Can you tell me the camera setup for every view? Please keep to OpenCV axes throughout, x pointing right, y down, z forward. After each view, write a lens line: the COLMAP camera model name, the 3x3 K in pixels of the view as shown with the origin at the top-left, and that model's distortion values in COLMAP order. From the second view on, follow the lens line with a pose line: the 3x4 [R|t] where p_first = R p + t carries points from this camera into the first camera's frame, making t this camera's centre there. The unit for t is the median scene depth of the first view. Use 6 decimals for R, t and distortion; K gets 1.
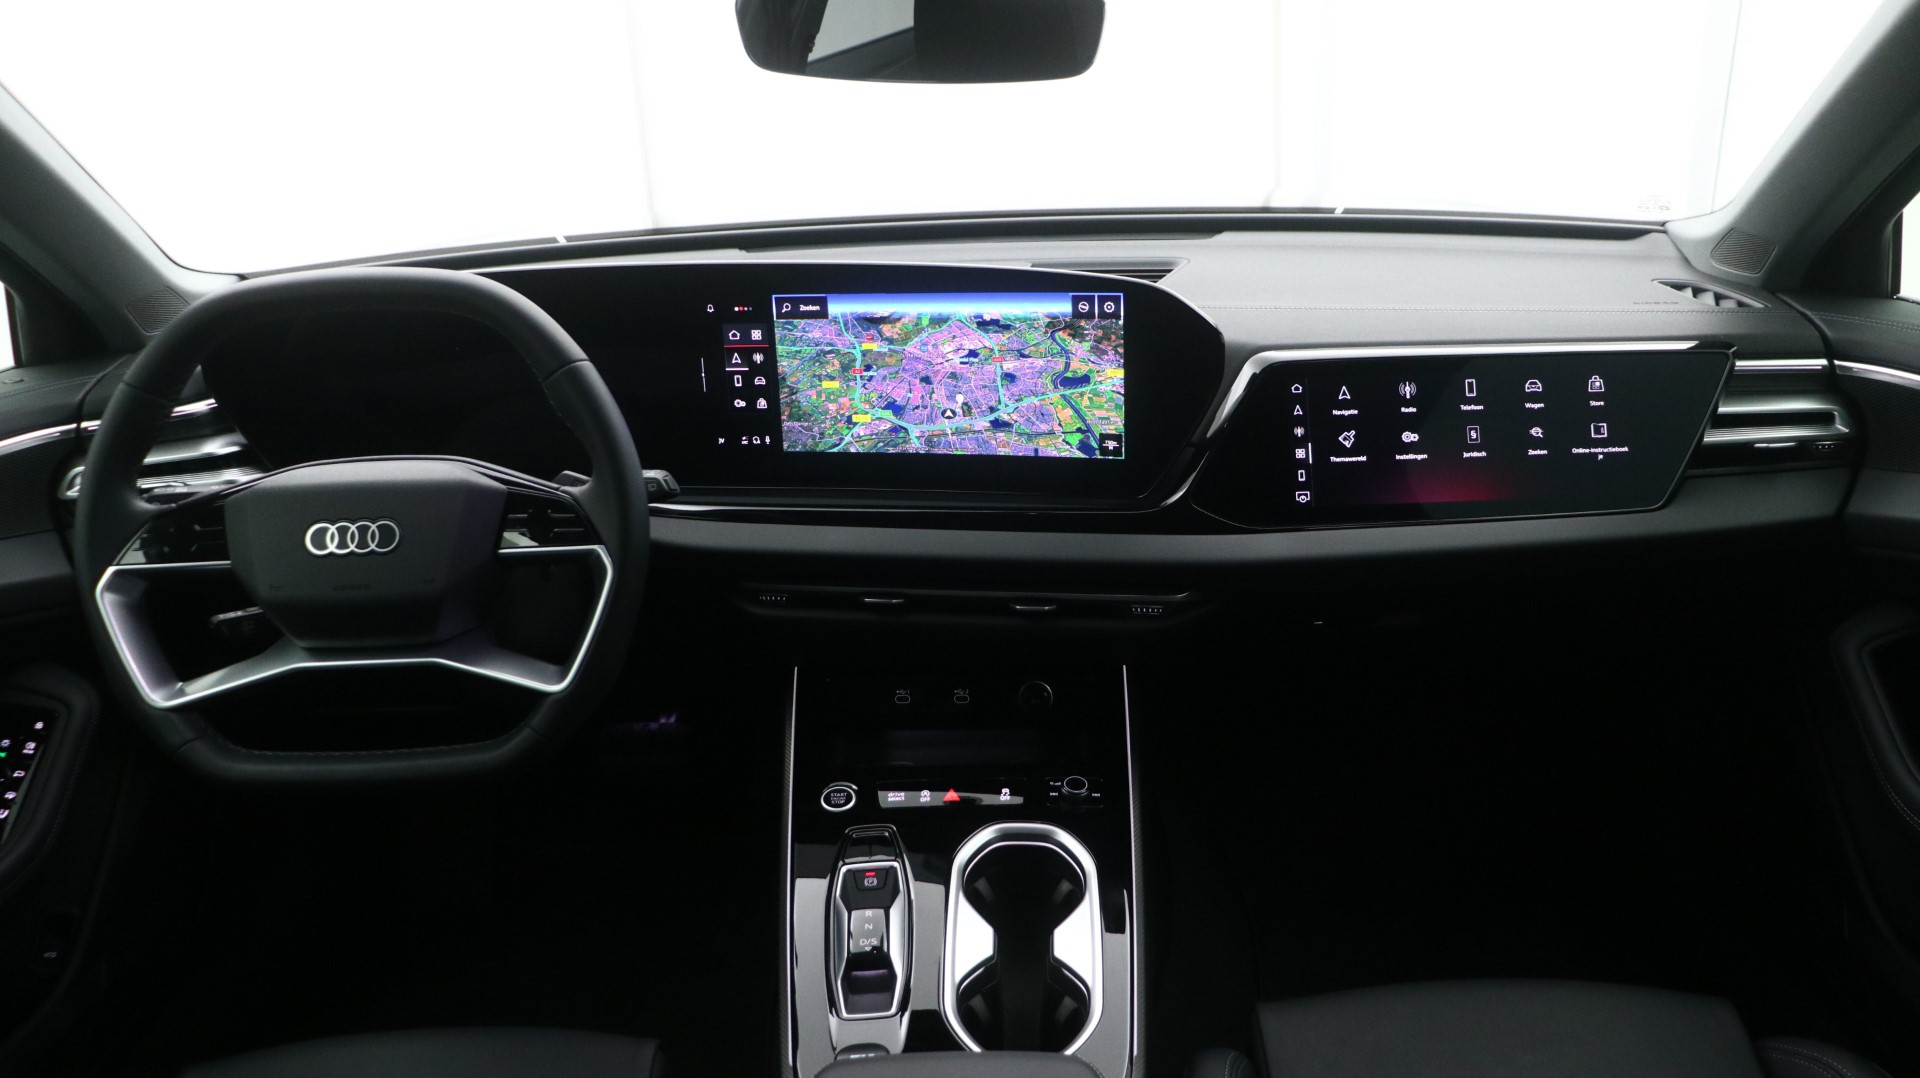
lens RADIAL K [[1509.4, 0, 959.8], [0, 1509.4, 534.4], [0, 0, 1]] dist [-0.009845, -0.006813]
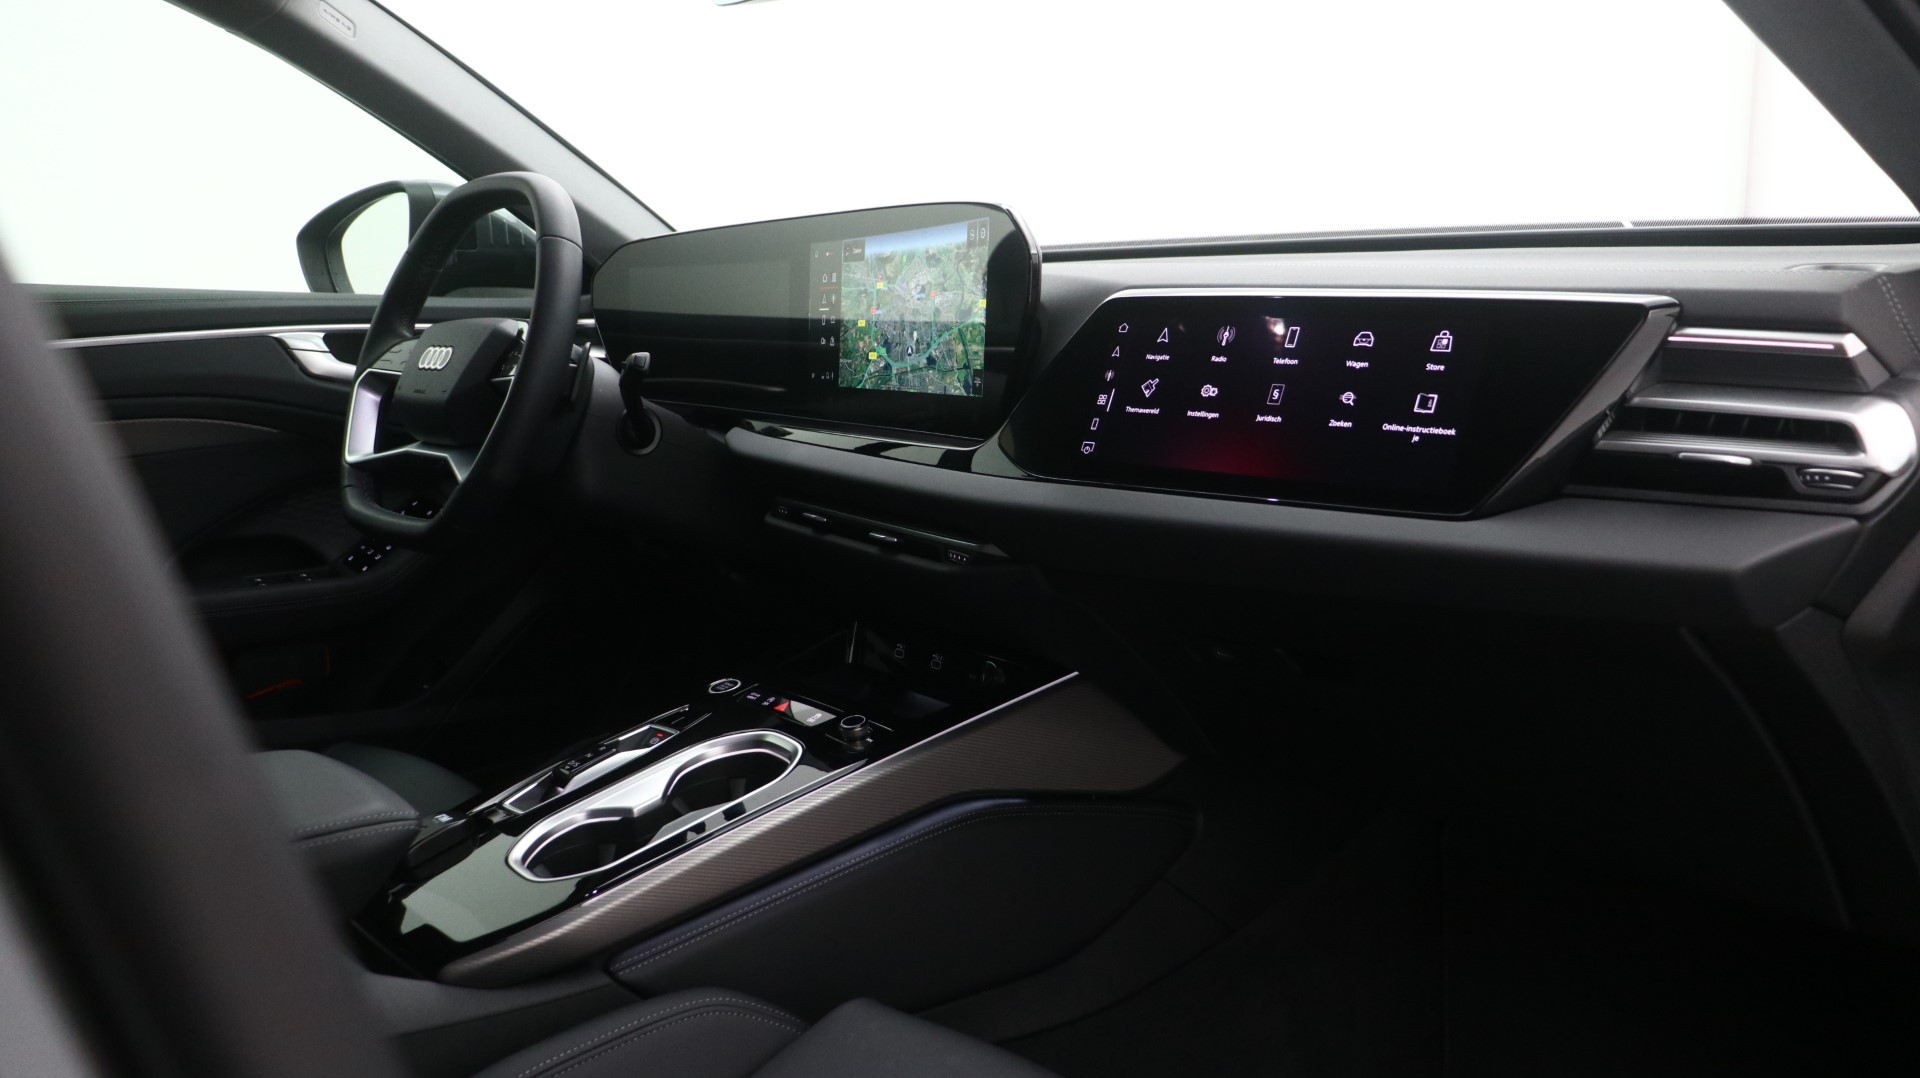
lens RADIAL K [[1509.4, 0, 958.3], [0, 1509.4, 552.0], [0, 0, 1]] dist [-0.009845, -0.006813]
pose [[0.656786, 0.152361, -0.738524, 0.813023], [-0.266874, 0.962955, -0.038675, 0.083908], [0.705273, 0.222494, 0.673117, 0.384410]]
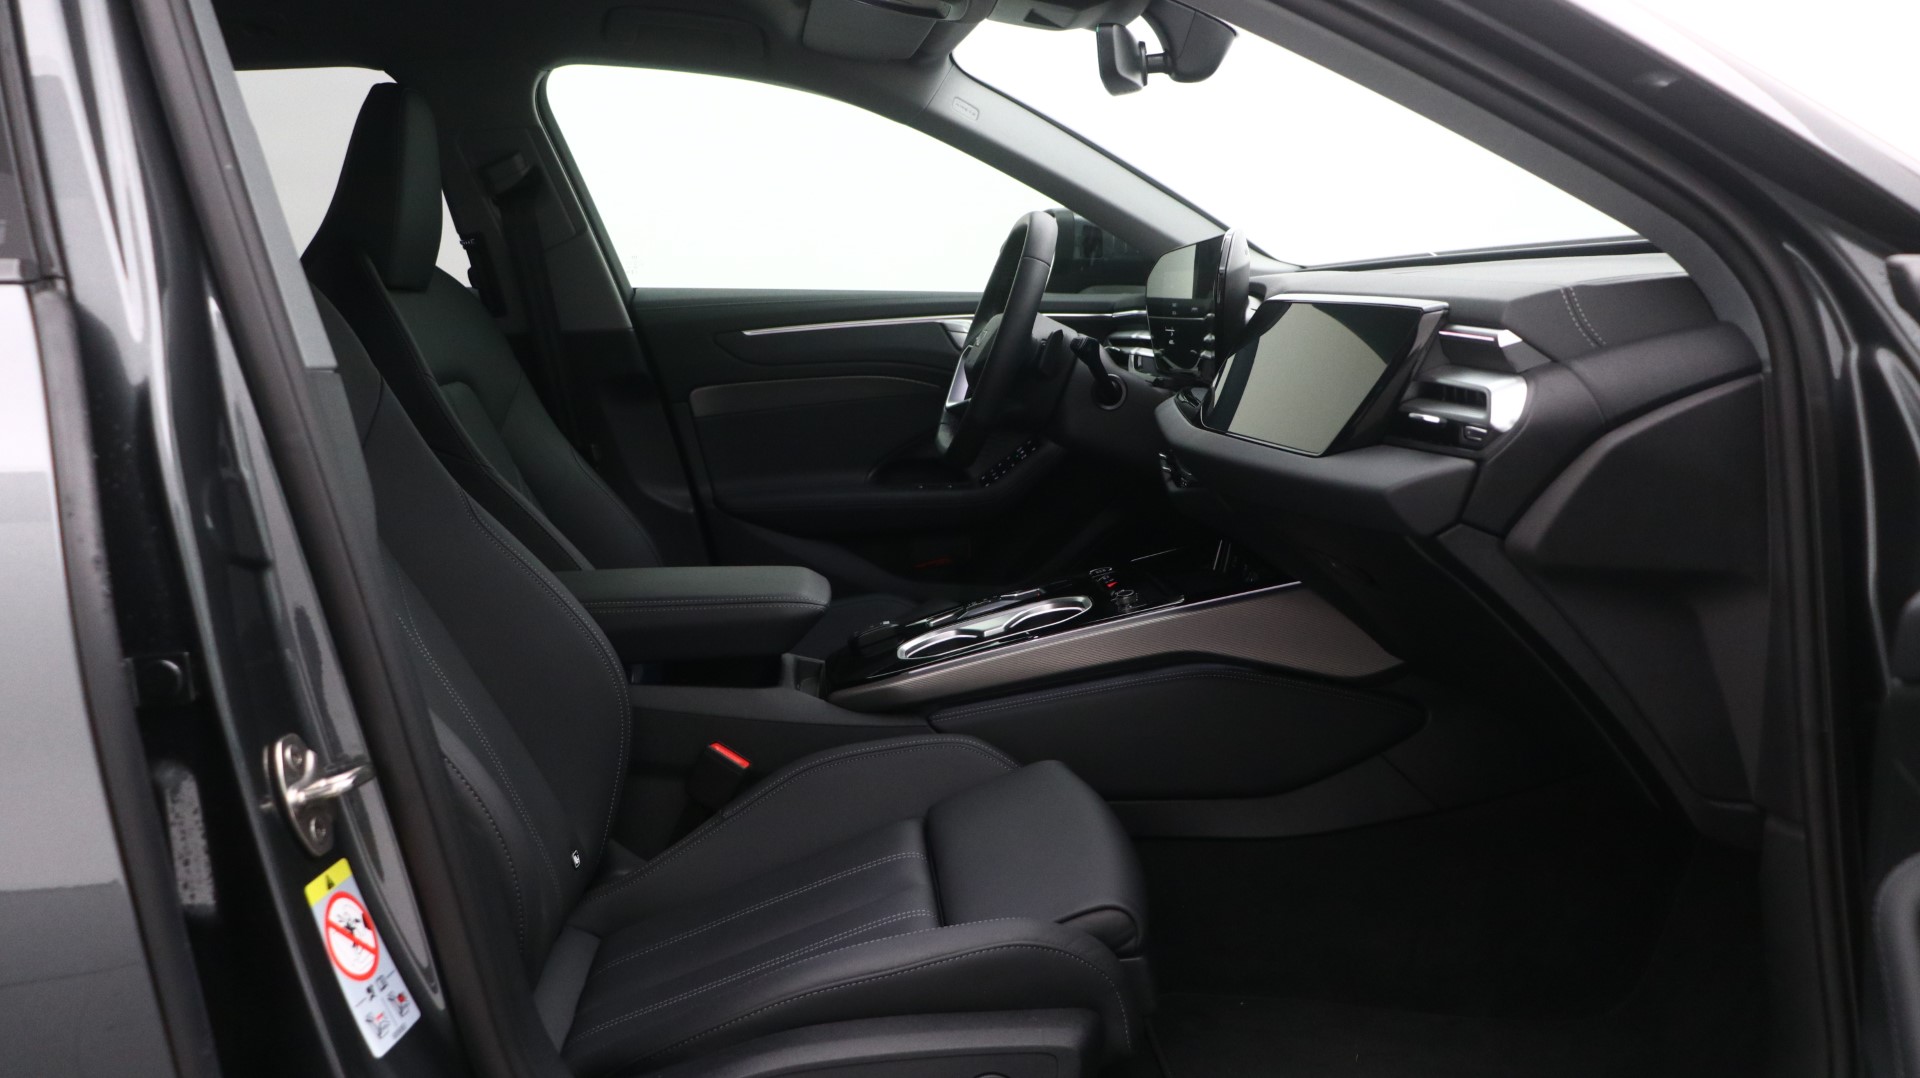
lens RADIAL K [[1509.4, 0, 958.9], [0, 1509.4, 535.2], [0, 0, 1]] dist [-0.009845, -0.006813]
pose [[0.089776, 0.189214, -0.977823, 1.381262], [-0.320500, 0.935053, 0.151511, -0.036861], [0.942985, 0.299790, 0.144589, 0.637741]]
